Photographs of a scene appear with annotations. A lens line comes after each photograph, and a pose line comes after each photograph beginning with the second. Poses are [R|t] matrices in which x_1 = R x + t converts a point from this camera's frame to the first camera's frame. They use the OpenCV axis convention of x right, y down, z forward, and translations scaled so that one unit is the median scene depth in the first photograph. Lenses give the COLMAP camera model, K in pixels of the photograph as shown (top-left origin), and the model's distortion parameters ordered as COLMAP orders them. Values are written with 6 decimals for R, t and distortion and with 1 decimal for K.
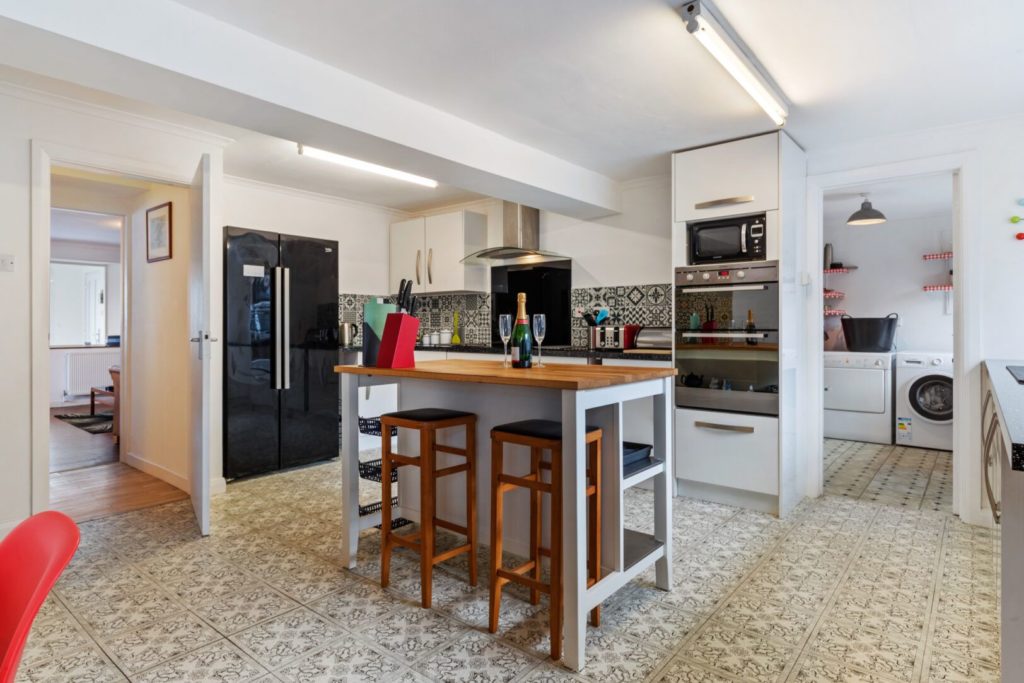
lens RADIAL K [[568.3, 0, 479.9], [0, 568.3, 322.7], [0, 0, 1]] dist [0.000851, 0.000190]
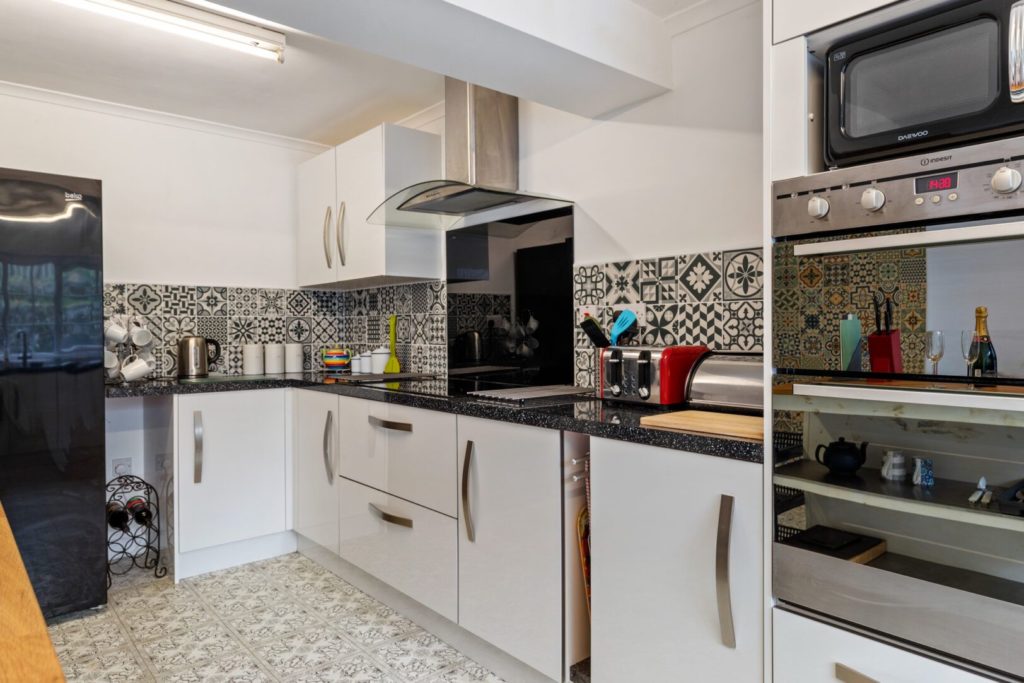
lens RADIAL K [[643.5, 0, 512.0], [0, 643.5, 341.5], [0, 0, 1]] dist [-0.001579, -0.000948]
pose [[0.990700, -0.003065, -0.136033, 0.191874], [0.006751, 0.999622, 0.026639, -0.012254], [0.135900, -0.027310, 0.990346, 0.477778]]
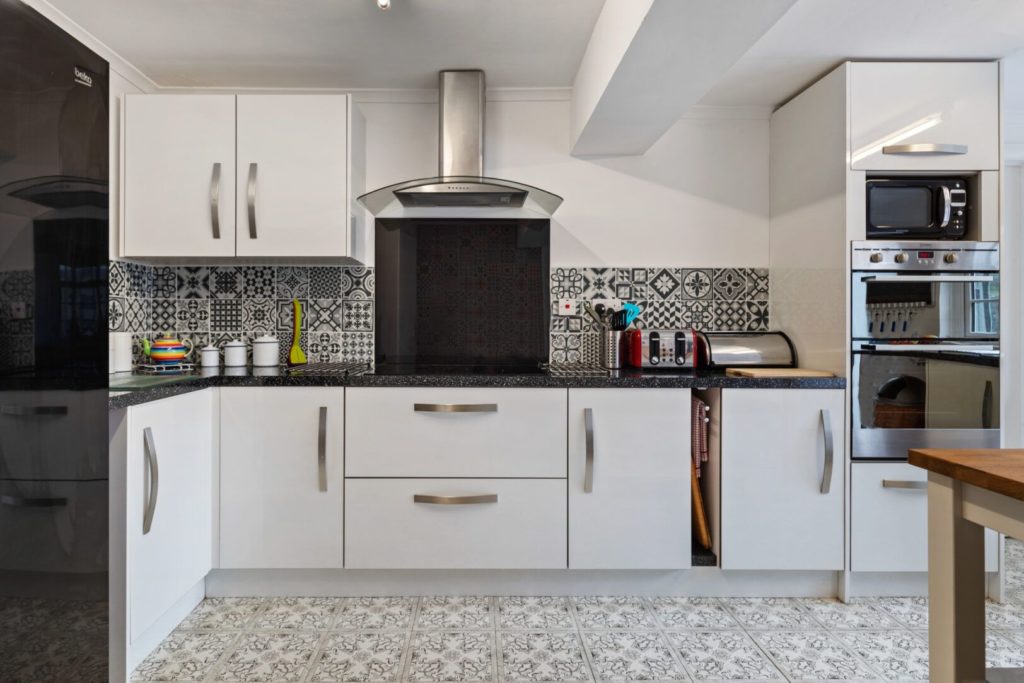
lens RADIAL K [[568.3, 0, 479.9], [0, 568.3, 322.7], [0, 0, 1]] dist [0.000851, 0.000190]
pose [[0.750002, 0.000725, 0.661435, -0.305908], [-0.008793, 0.999922, 0.008875, -0.006339], [-0.661377, -0.012472, 0.749950, 0.626790]]
